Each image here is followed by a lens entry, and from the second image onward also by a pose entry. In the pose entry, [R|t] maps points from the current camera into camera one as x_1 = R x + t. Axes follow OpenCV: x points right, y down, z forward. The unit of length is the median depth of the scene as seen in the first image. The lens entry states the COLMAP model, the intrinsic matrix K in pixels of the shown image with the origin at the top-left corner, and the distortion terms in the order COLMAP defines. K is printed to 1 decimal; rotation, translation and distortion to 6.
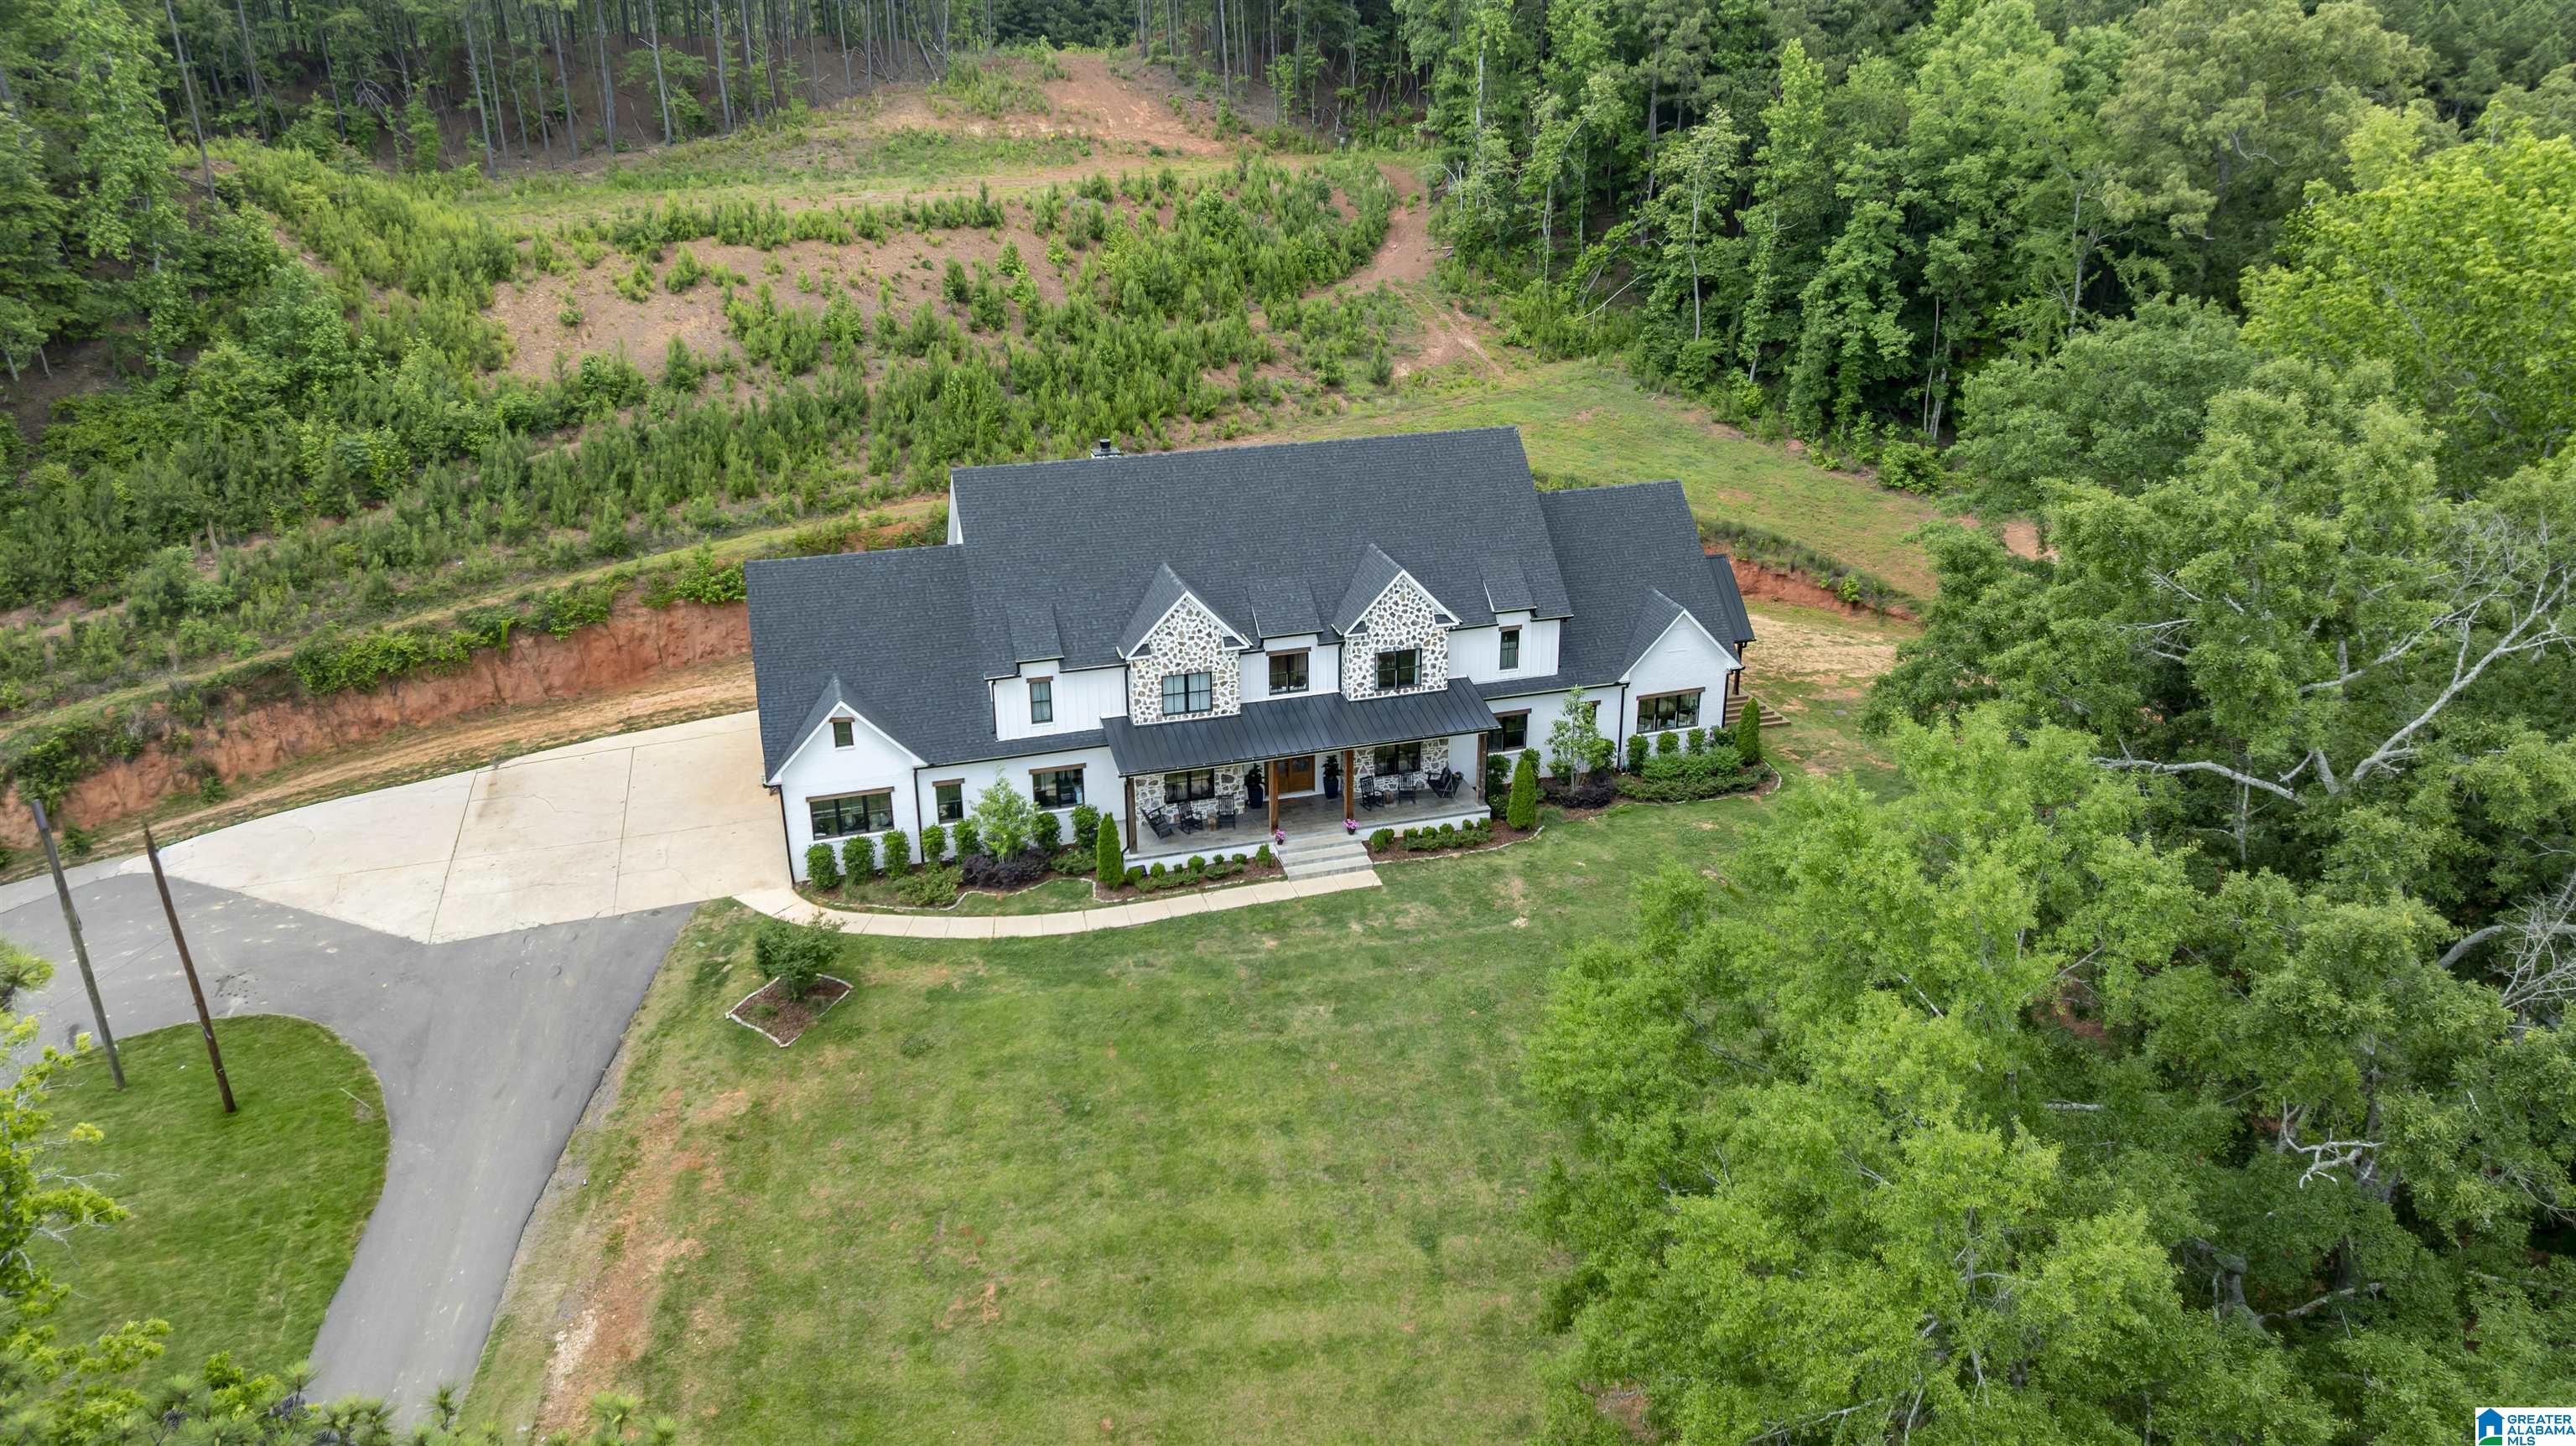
lens RADIAL K [[1816.4, 0, 1296.9], [0, 1816.4, 709.9], [0, 0, 1]] dist [-0.030986, 0.026449]
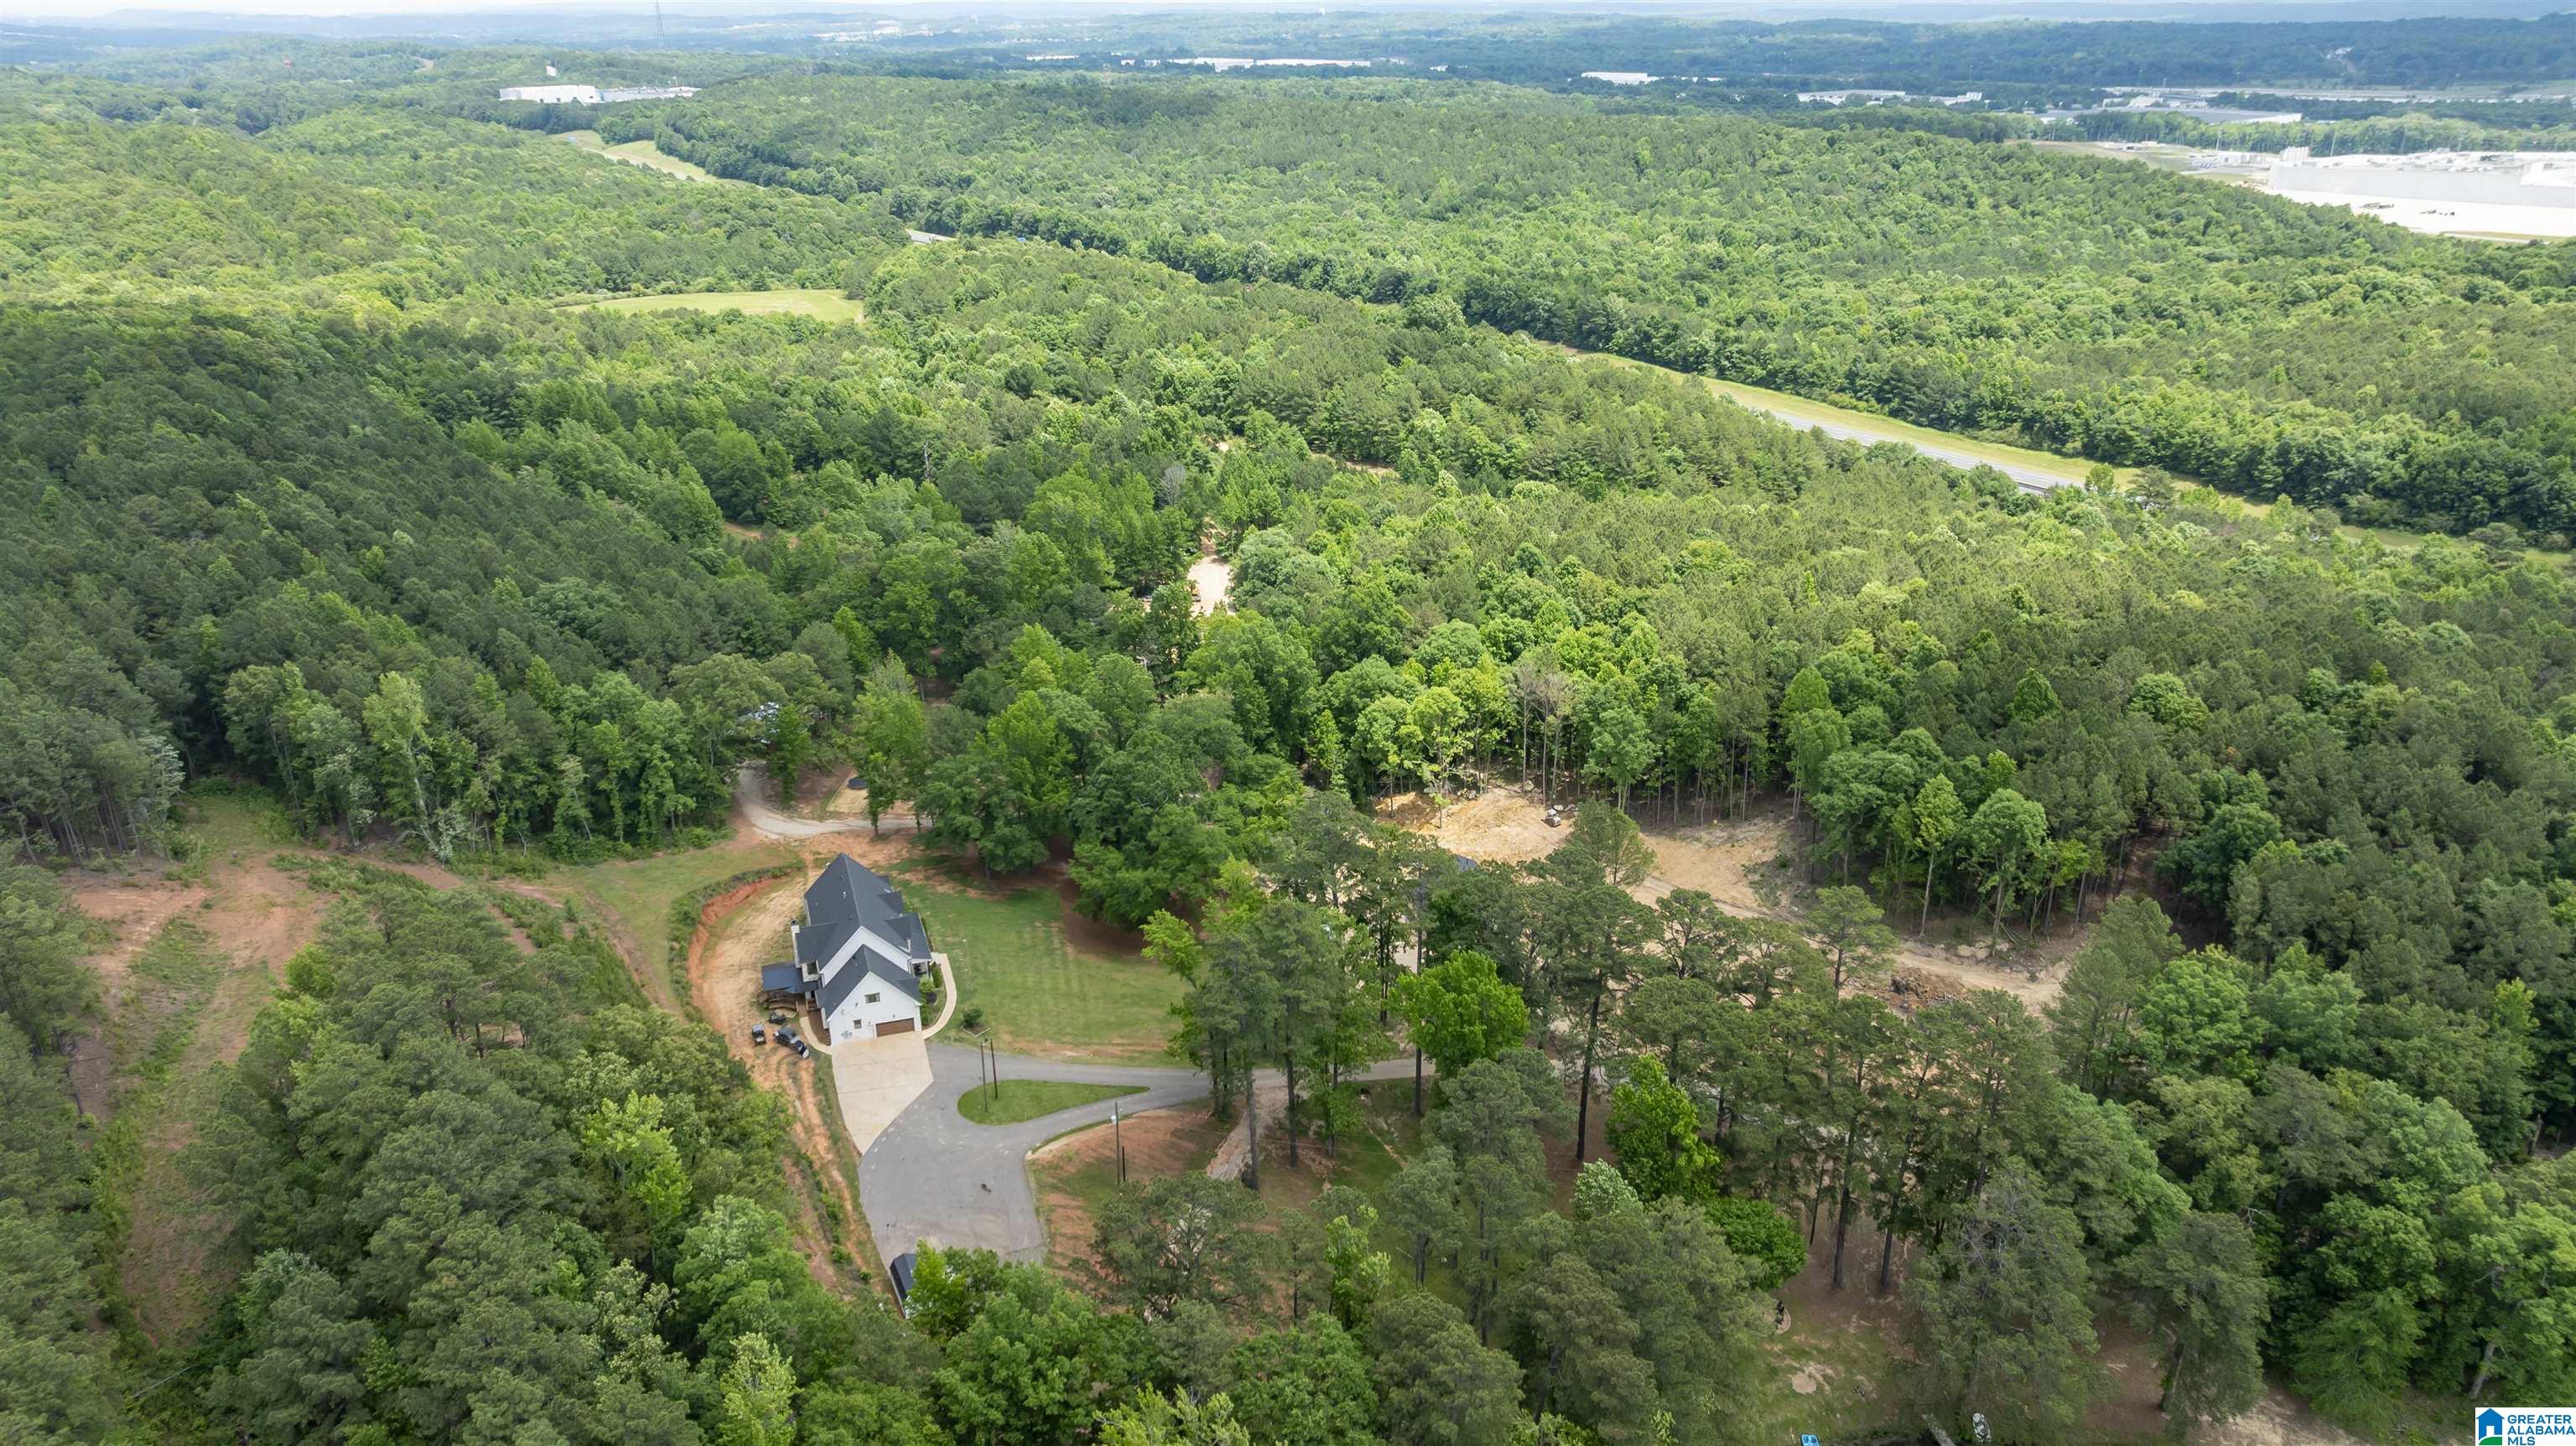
lens RADIAL K [[1816.4, 0, 1300.9], [0, 1816.4, 715.8], [0, 0, 1]] dist [-0.030986, 0.026449]
pose [[-0.032582, -0.365020, 0.930430, -3.010125], [0.376753, 0.857766, 0.349706, -1.252302], [-0.925740, 0.361936, 0.109575, -0.311840]]
